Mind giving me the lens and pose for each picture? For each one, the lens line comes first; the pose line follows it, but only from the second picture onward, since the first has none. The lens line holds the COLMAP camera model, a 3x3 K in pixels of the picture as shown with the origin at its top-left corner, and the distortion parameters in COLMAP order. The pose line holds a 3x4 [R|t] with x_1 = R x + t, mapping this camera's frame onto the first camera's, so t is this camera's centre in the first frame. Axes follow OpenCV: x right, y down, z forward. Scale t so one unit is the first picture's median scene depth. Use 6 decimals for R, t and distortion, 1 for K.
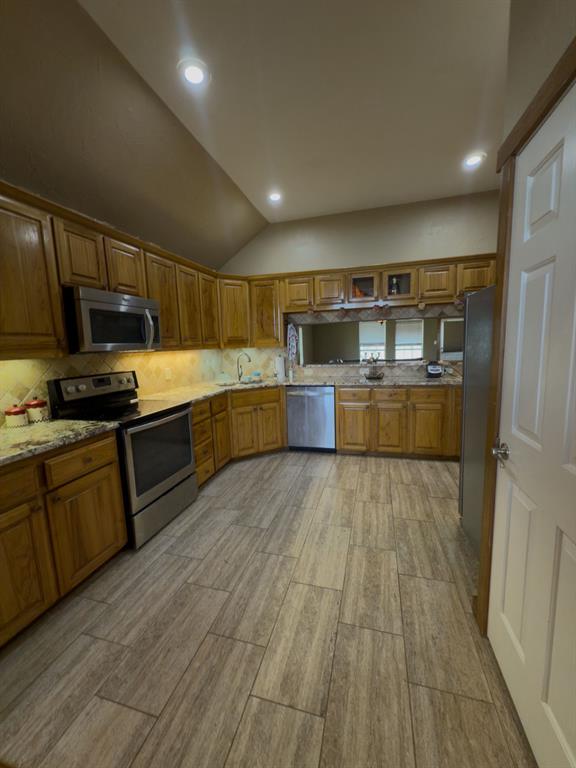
lens RADIAL K [[303.6, 0, 288.7], [0, 303.6, 382.8], [0, 0, 1]] dist [0.001380, -0.000070]
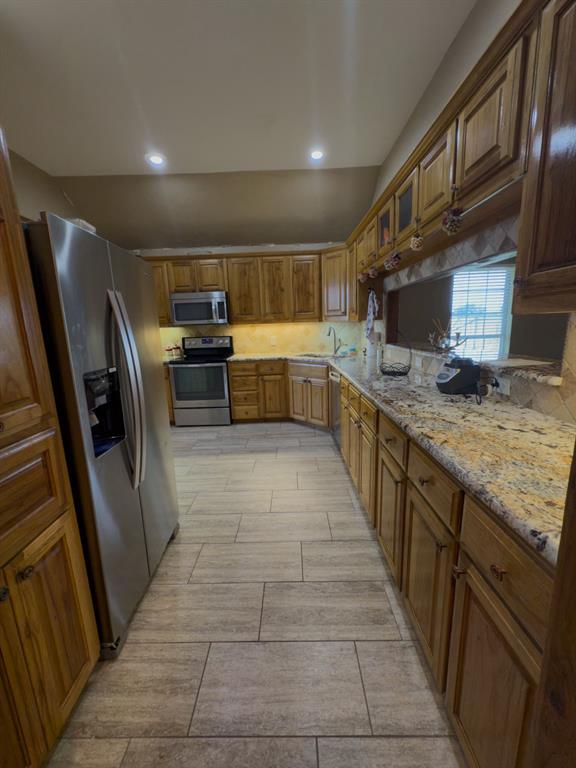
lens RADIAL K [[303.6, 0, 291.1], [0, 303.6, 382.9], [0, 0, 1]] dist [0.001380, -0.000070]
pose [[0.279655, 0.208977, -0.937082, 1.020737], [-0.096571, 0.977197, 0.189103, -0.119284], [0.955232, 0.037611, 0.293459, 0.751539]]
